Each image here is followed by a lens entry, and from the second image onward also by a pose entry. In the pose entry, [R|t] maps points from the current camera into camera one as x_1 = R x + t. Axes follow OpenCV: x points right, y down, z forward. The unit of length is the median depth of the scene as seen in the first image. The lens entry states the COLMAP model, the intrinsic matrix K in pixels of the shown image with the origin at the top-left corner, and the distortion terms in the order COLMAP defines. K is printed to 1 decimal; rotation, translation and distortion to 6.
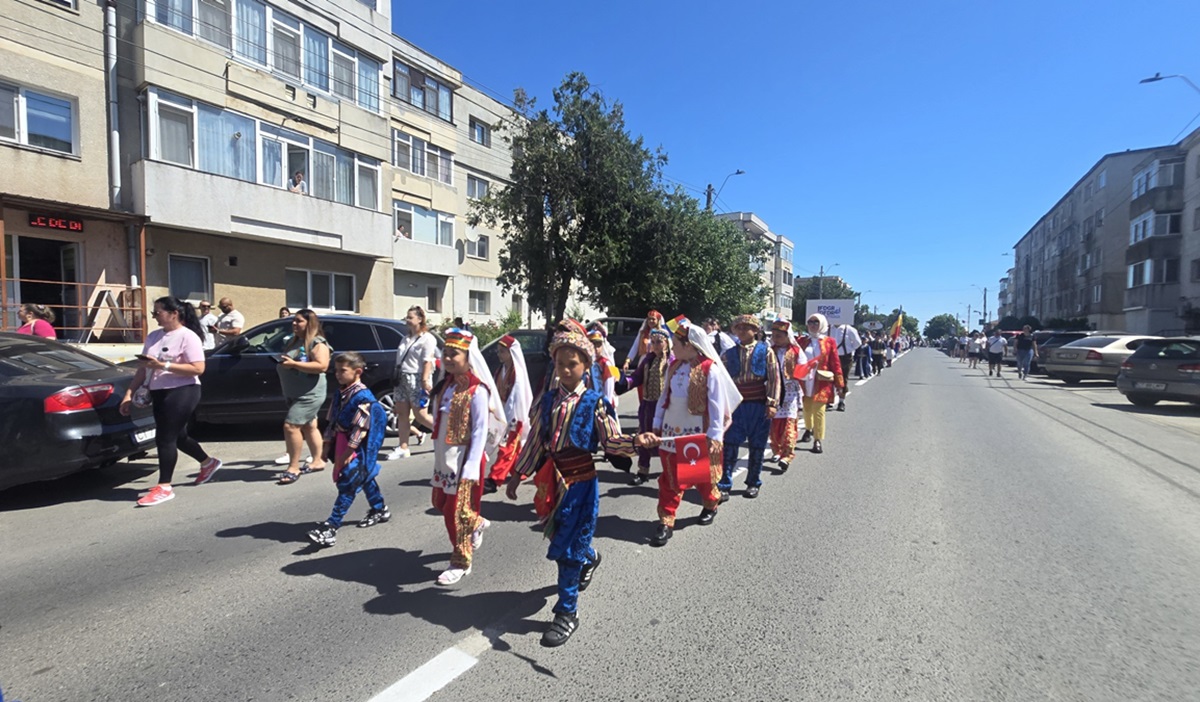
lens RADIAL K [[502.1, 0, 577.2], [0, 502.1, 351.9], [0, 0, 1]] dist [-0.000412, 0.001029]
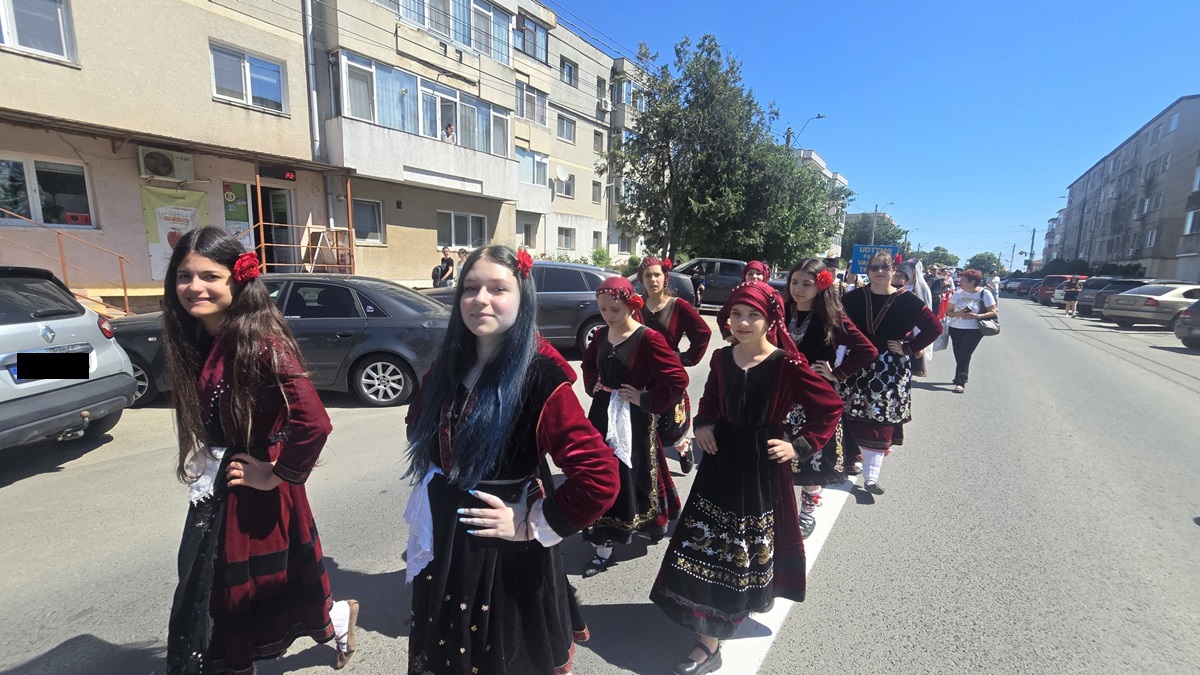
lens RADIAL K [[489.4, 0, 599.7], [0, 489.4, 336.6], [0, 0, 1]] dist [-0.000061, 0.000231]
pose [[0.999475, 0.023226, -0.022573, -0.169675], [-0.020572, 0.993559, 0.111434, -0.014124], [0.025016, -0.110911, 0.993515, -0.118215]]
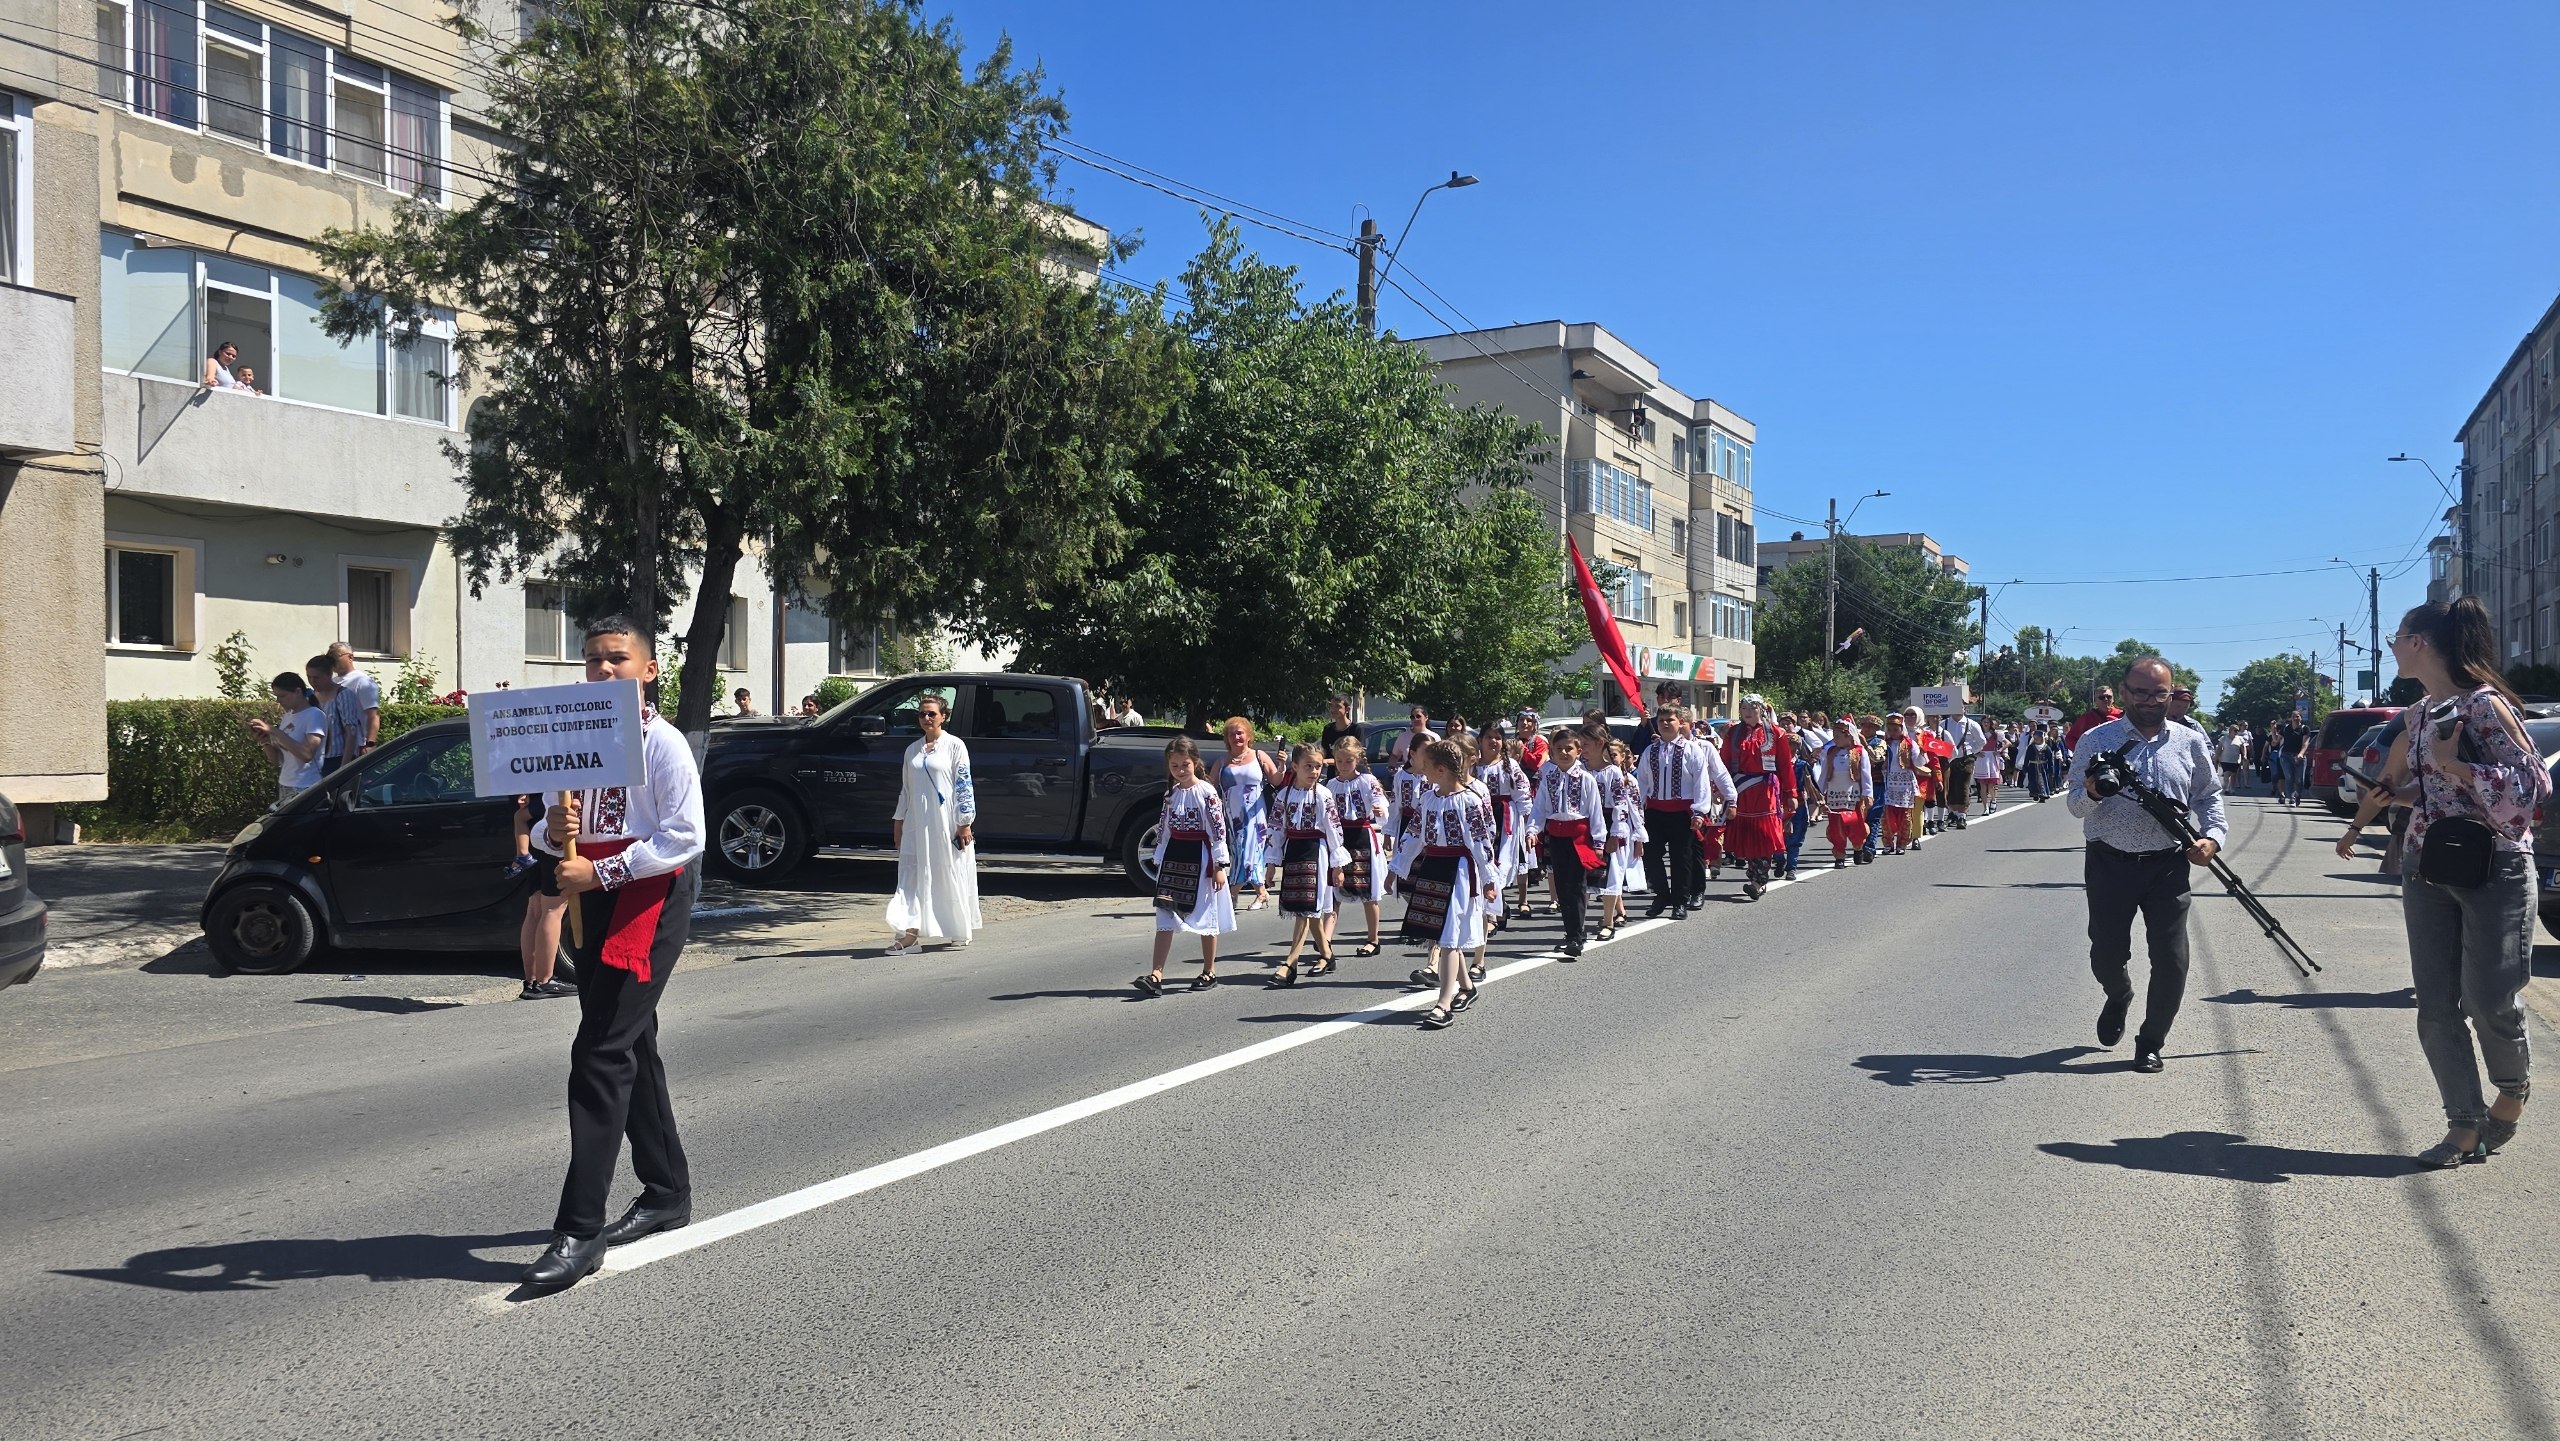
lens RADIAL K [[1688.6, 0, 1257.2], [0, 1688.6, 748.5], [0, 0, 1]] dist [0.063883, -0.051278]
pose [[0.996643, -0.011456, 0.081068, 0.200420], [0.013581, 0.999577, -0.025711, 0.003113], [-0.080740, 0.026726, 0.996377, 0.032347]]
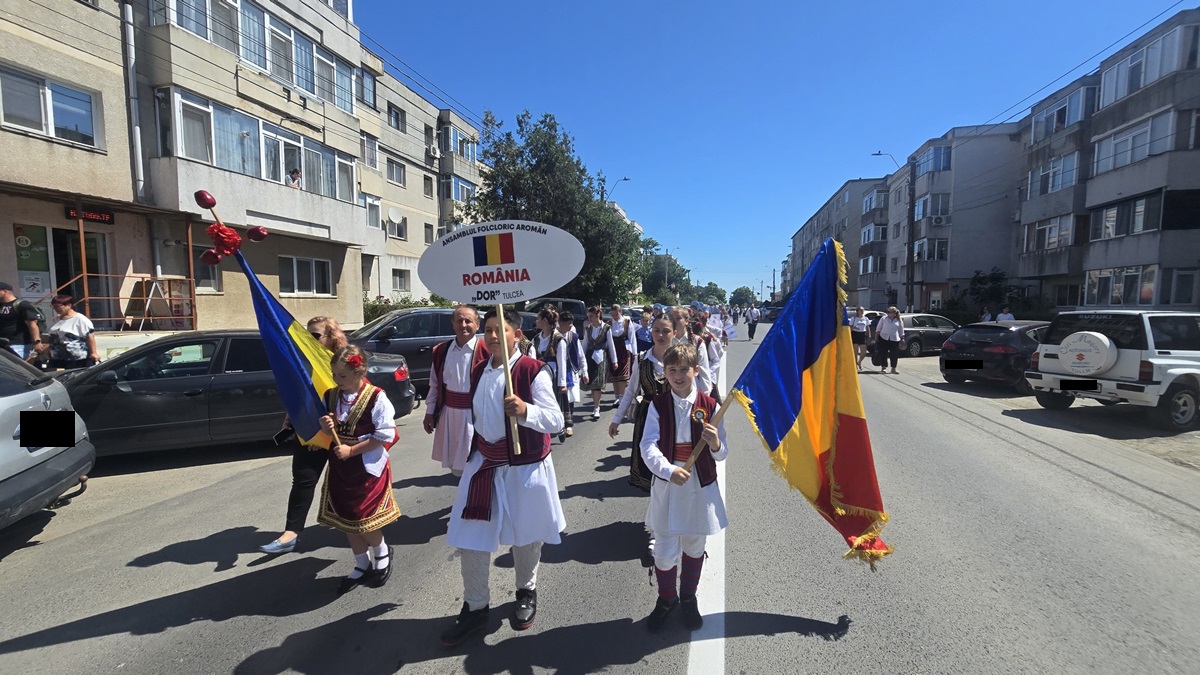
lens RADIAL K [[485.9, 0, 595.3], [0, 485.9, 339.0], [0, 0, 1]] dist [-0.001725, 0.000447]
pose [[0.941979, -0.026962, 0.334588, -0.277324], [0.013186, 0.998972, 0.043378, -0.022563], [-0.335413, -0.036449, 0.941366, -0.210288]]
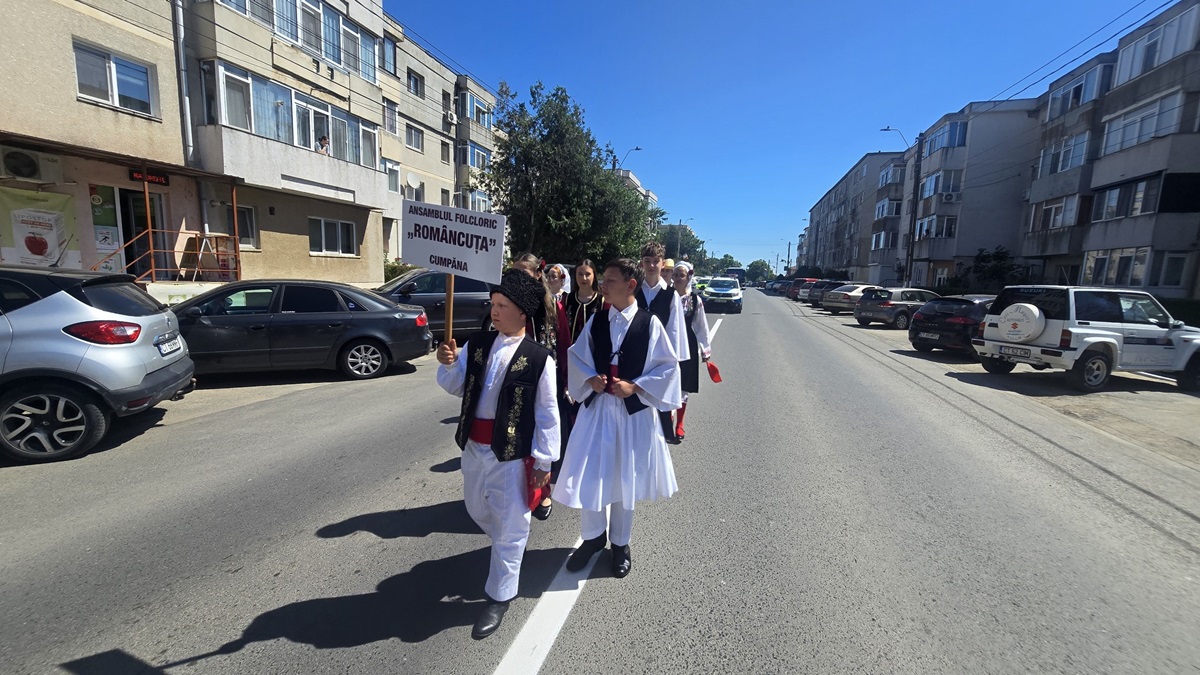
lens RADIAL K [[485.9, 0, 595.3], [0, 485.9, 339.0], [0, 0, 1]] dist [-0.001725, 0.000447]
pose [[0.951739, -0.017985, 0.306380, -0.279113], [-0.015207, 0.994292, 0.105604, -0.011937], [-0.306530, -0.105167, 0.946033, -0.302673]]
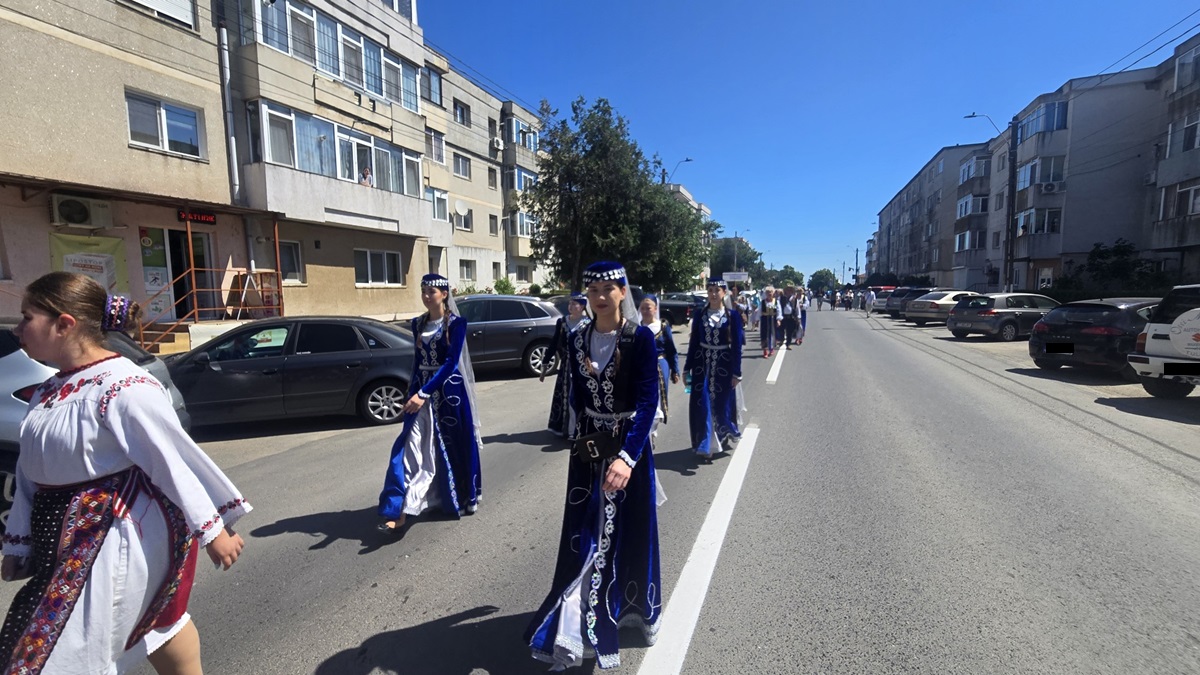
lens RADIAL K [[490.8, 0, 594.0], [0, 490.8, 337.4], [0, 0, 1]] dist [-0.000094, -0.000256]
pose [[0.980025, -0.038269, 0.195156, -0.249477], [0.026568, 0.997708, 0.062226, -0.016762], [-0.197090, -0.055798, 0.978796, -0.232118]]
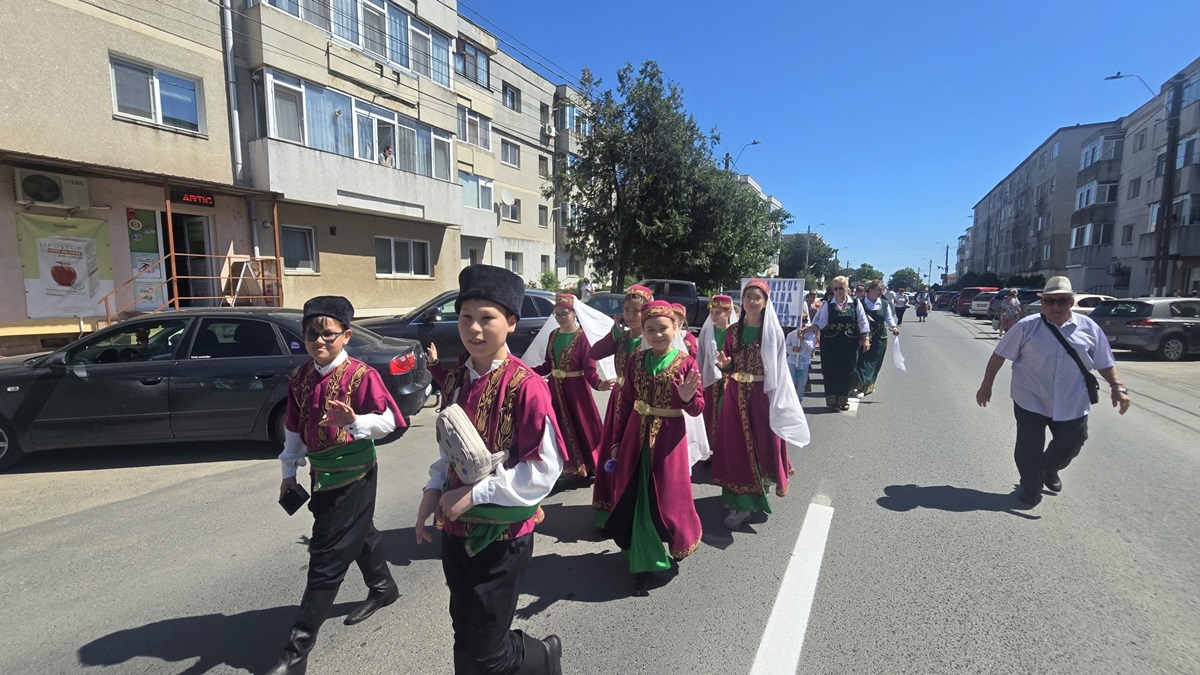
lens RADIAL K [[487.7, 0, 599.3], [0, 487.7, 338.8], [0, 0, 1]] dist [-0.000900, -0.000160]
pose [[0.996910, -0.011954, 0.077636, -0.173806], [0.006463, 0.997484, 0.070596, -0.017053], [-0.078285, -0.069876, 0.994479, -0.093578]]
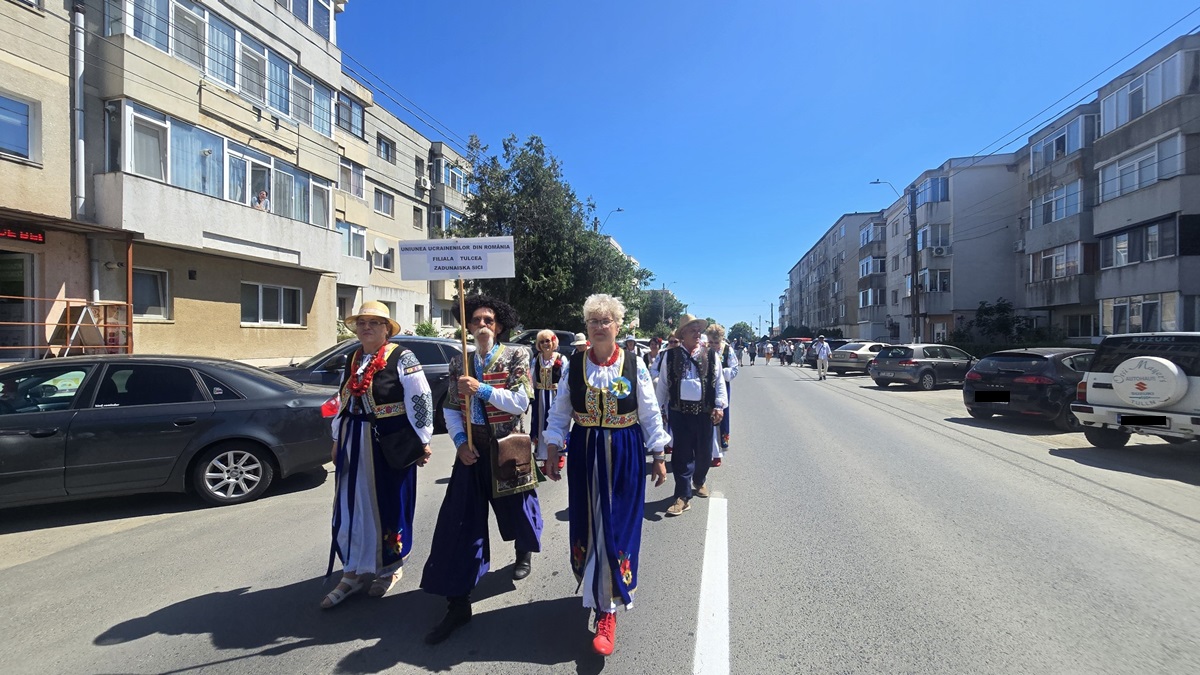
lens RADIAL K [[486.3, 0, 595.0], [0, 486.3, 340.7], [0, 0, 1]] dist [-0.001655, 0.000417]
pose [[0.941298, -0.005604, 0.337532, -0.230981], [0.015960, 0.999483, -0.027916, -0.010717], [-0.337201, 0.031665, 0.940900, -0.143229]]
